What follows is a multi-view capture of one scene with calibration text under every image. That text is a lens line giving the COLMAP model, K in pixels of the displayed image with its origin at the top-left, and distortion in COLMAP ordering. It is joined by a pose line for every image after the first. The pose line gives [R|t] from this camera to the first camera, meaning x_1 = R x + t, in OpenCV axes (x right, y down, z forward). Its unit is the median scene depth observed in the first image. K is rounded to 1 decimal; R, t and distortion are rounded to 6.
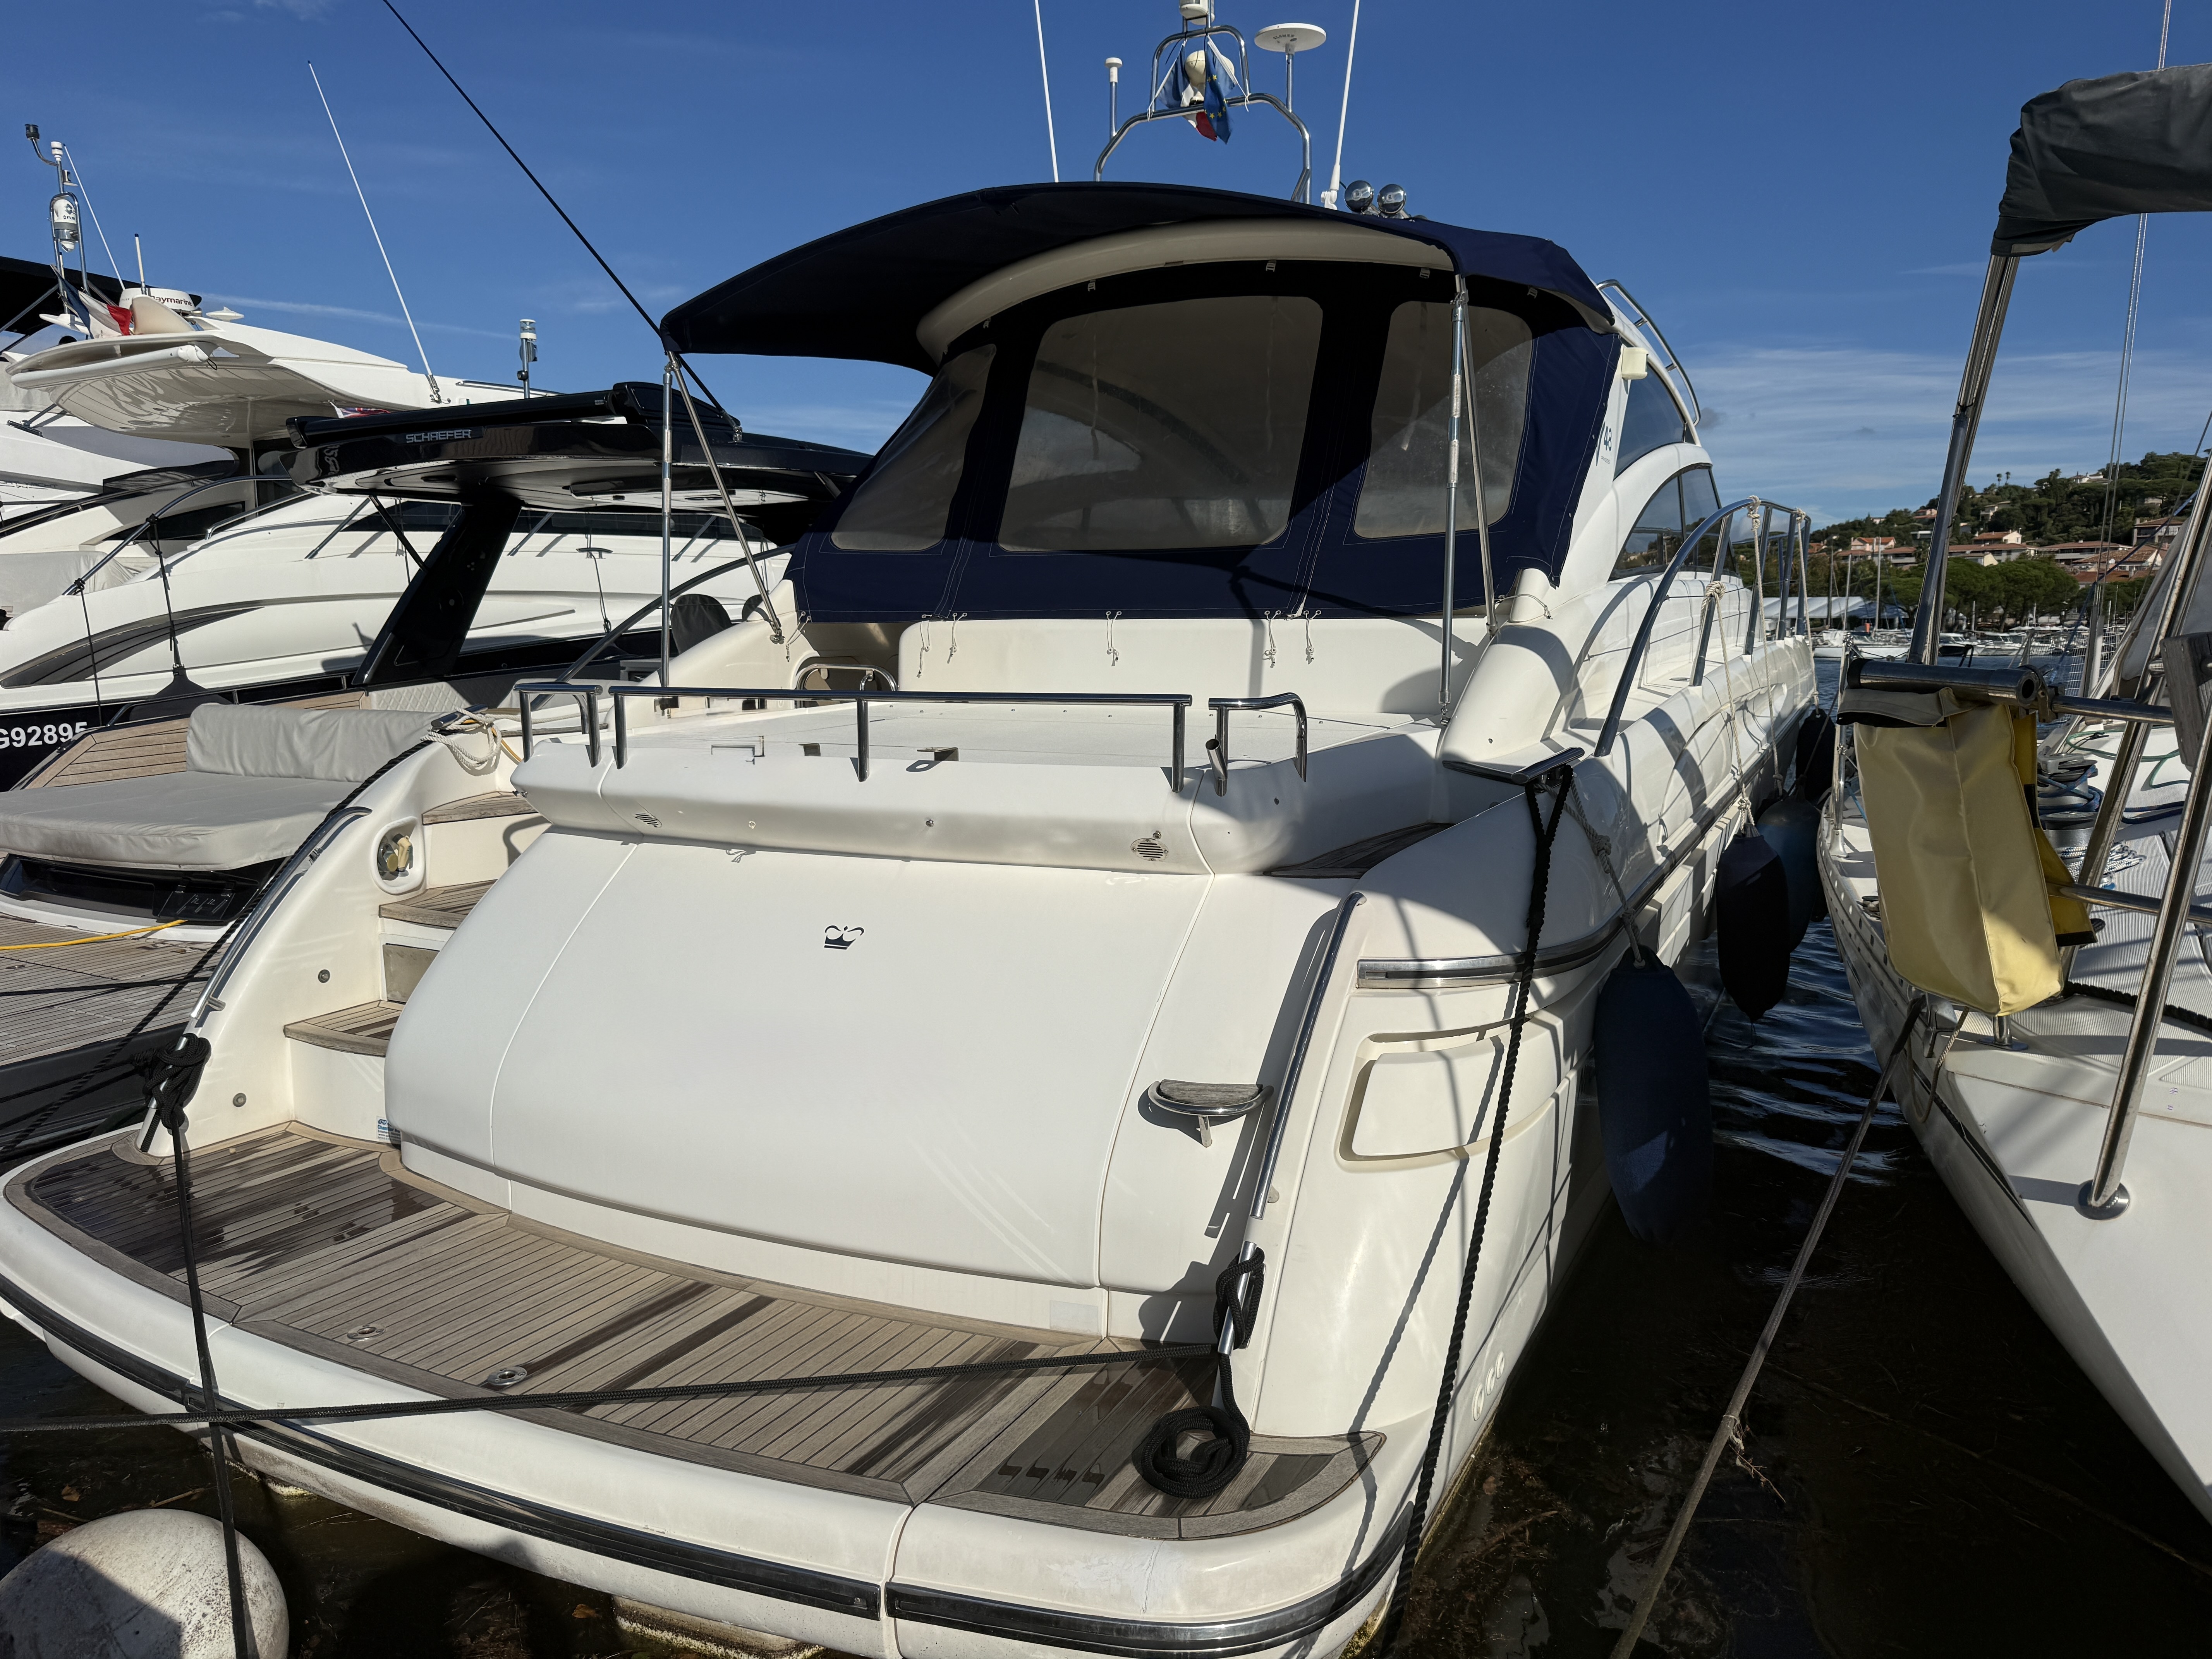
lens RADIAL K [[1551.1, 0, 1106.0], [0, 1551.1, 829.5], [0, 0, 1]] dist [0.080029, -0.121319]
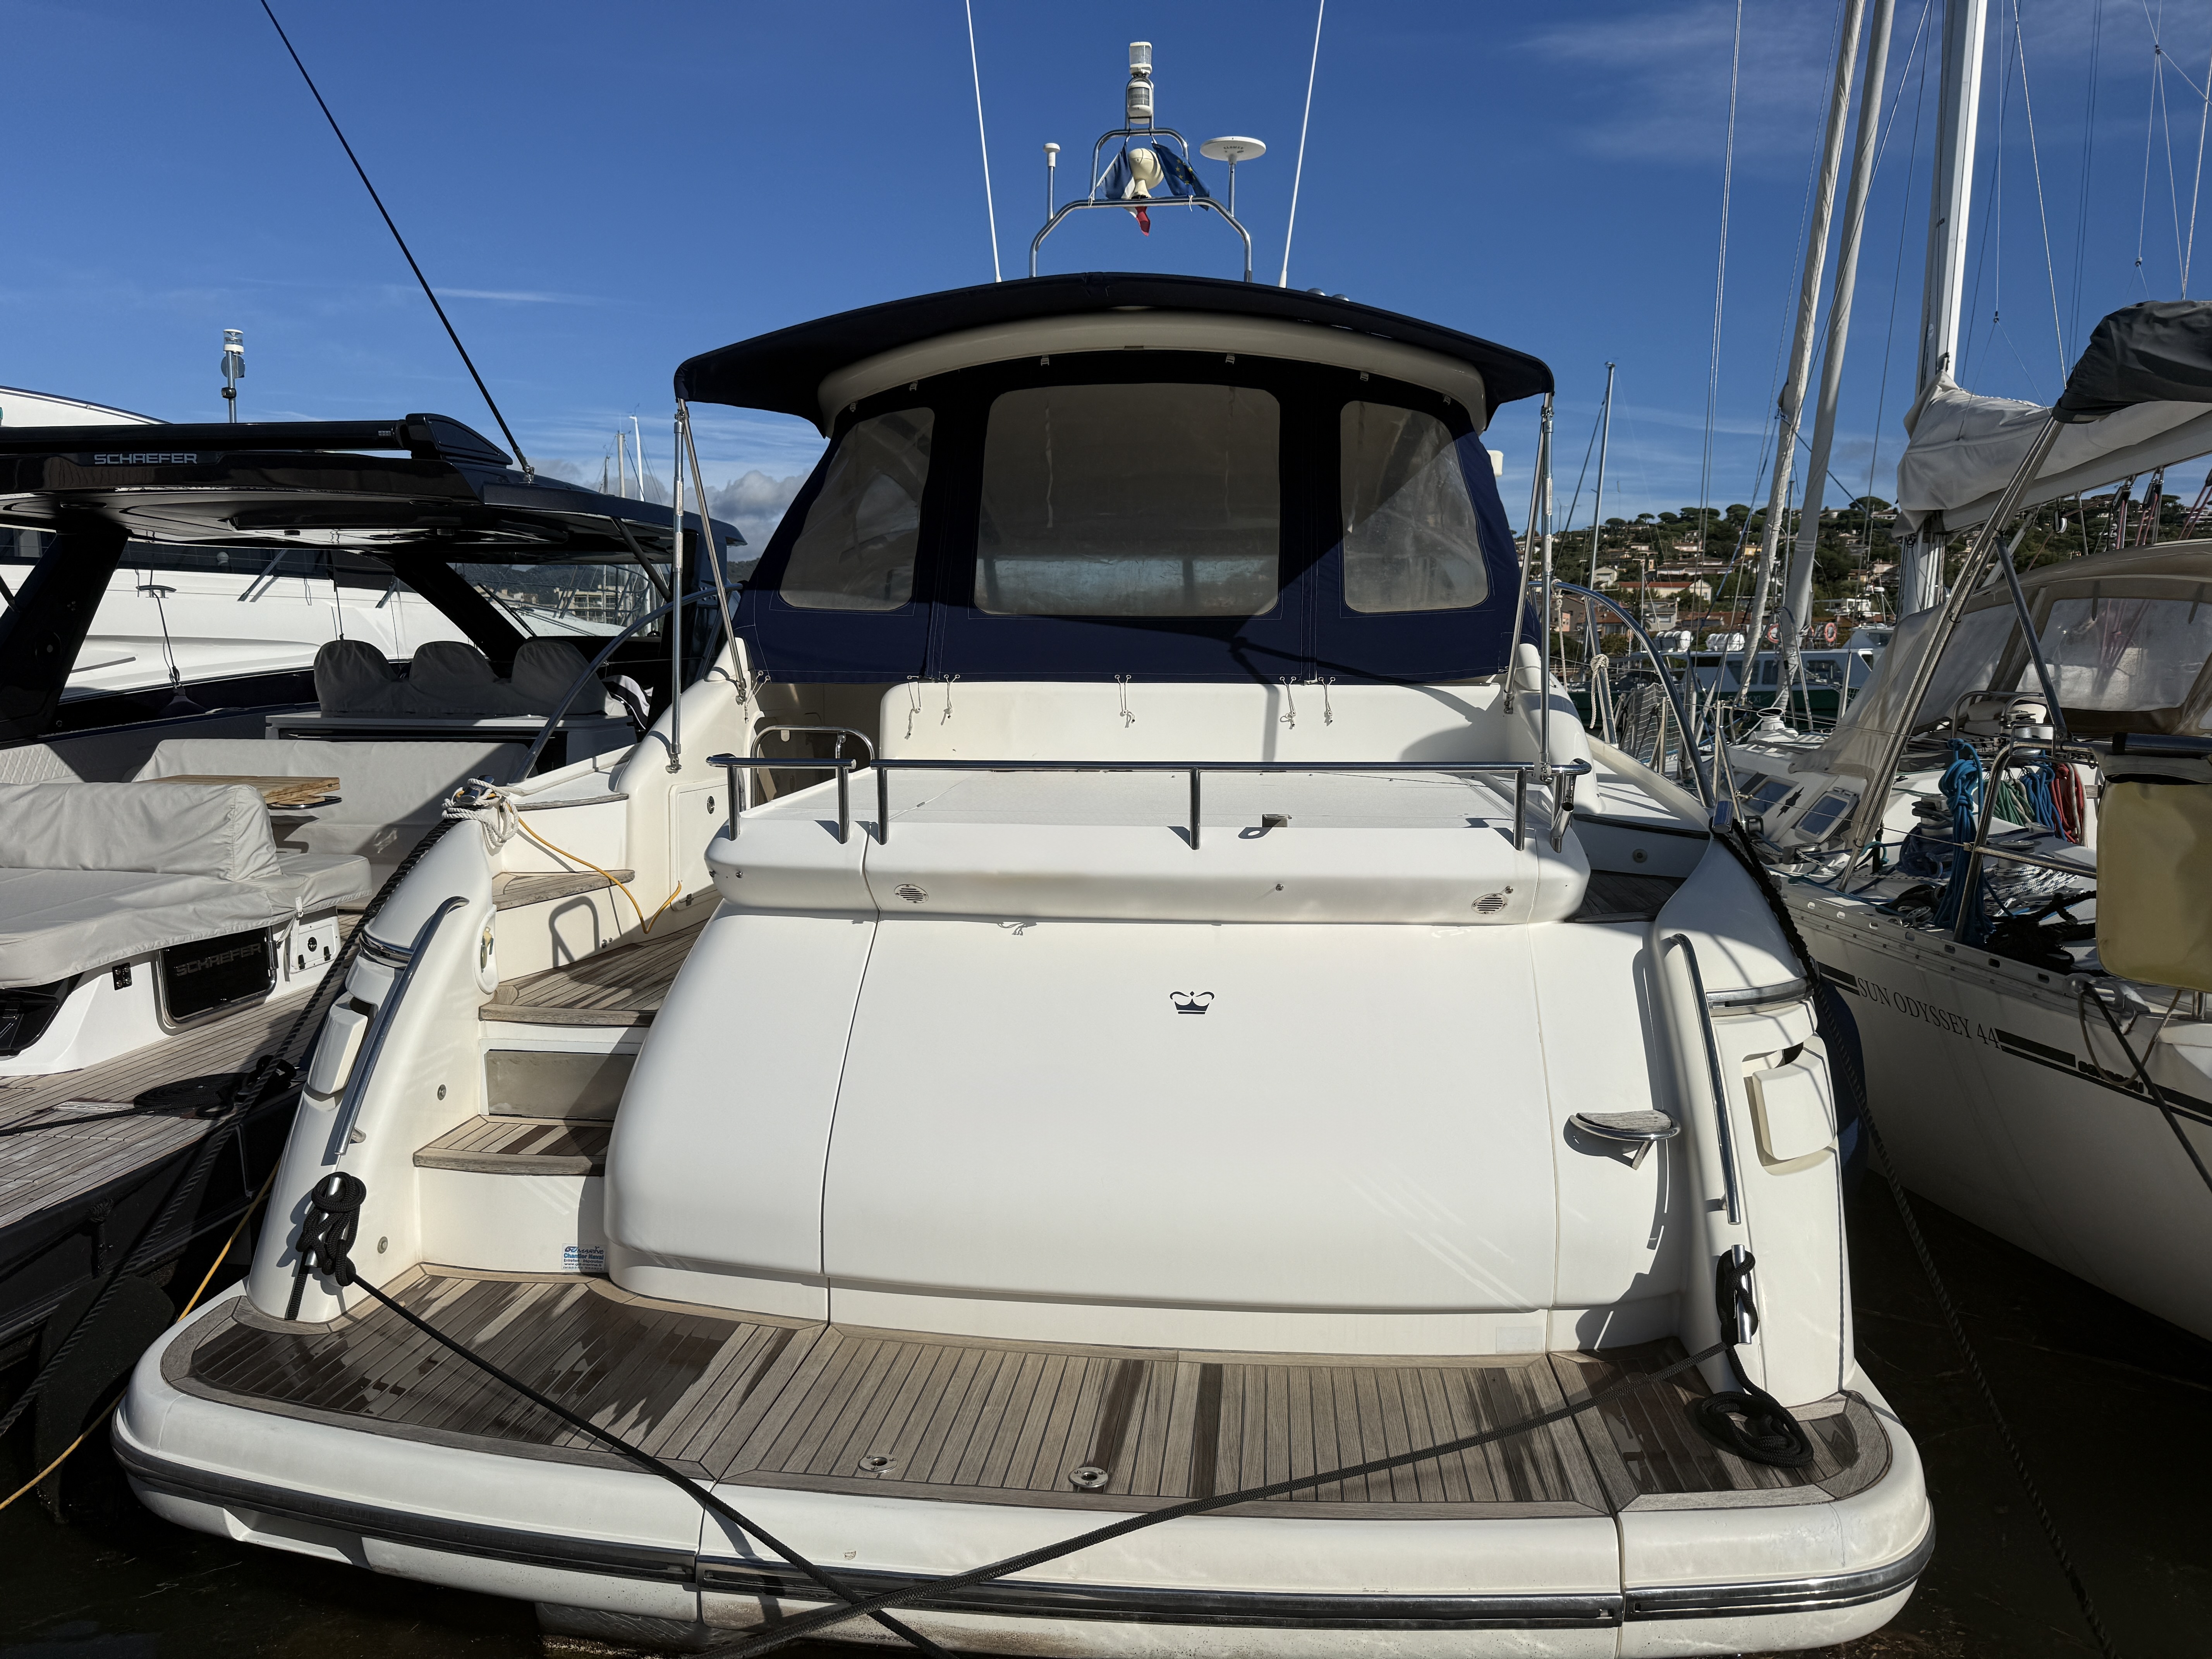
lens RADIAL K [[1548.8, 0, 1106.0], [0, 1548.8, 829.5], [0, 0, 1]] dist [0.081201, -0.130895]
pose [[0.933313, -0.026366, 0.358095, -0.447471], [0.037700, 0.998984, -0.024707, -0.016177], [-0.357080, 0.036559, 0.933358, 0.052184]]
